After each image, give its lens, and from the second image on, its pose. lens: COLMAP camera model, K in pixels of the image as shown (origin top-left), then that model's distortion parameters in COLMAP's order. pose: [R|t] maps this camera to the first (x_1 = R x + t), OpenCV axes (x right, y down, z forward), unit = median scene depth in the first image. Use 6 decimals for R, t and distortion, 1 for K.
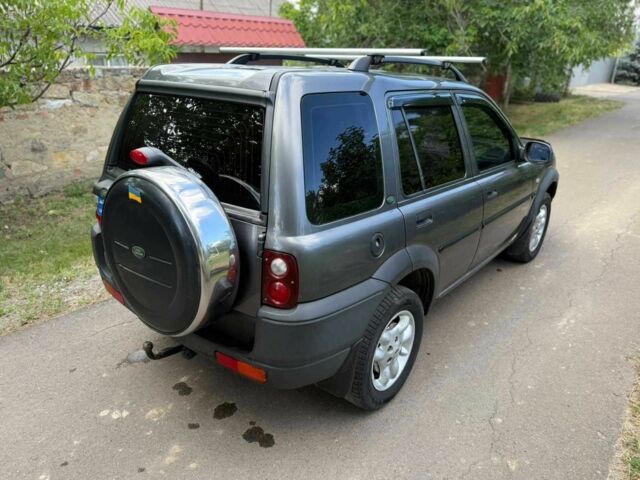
lens RADIAL K [[451.8, 0, 318.0], [0, 451.8, 240.3], [0, 0, 1]] dist [0.061860, -0.082748]
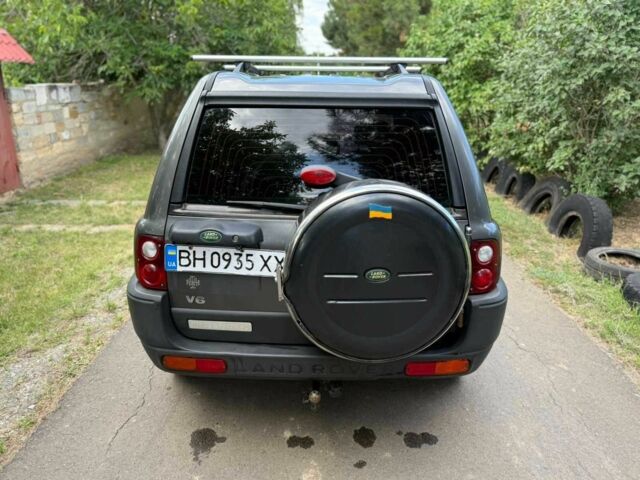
lens RADIAL K [[451.8, 0, 318.0], [0, 451.8, 240.3], [0, 0, 1]] dist [0.061860, -0.082748]
pose [[0.790203, -0.220750, 0.571707, -0.099535], [0.240615, 0.969718, 0.041858, -0.011011], [-0.563635, 0.104485, 0.819389, 0.033452]]
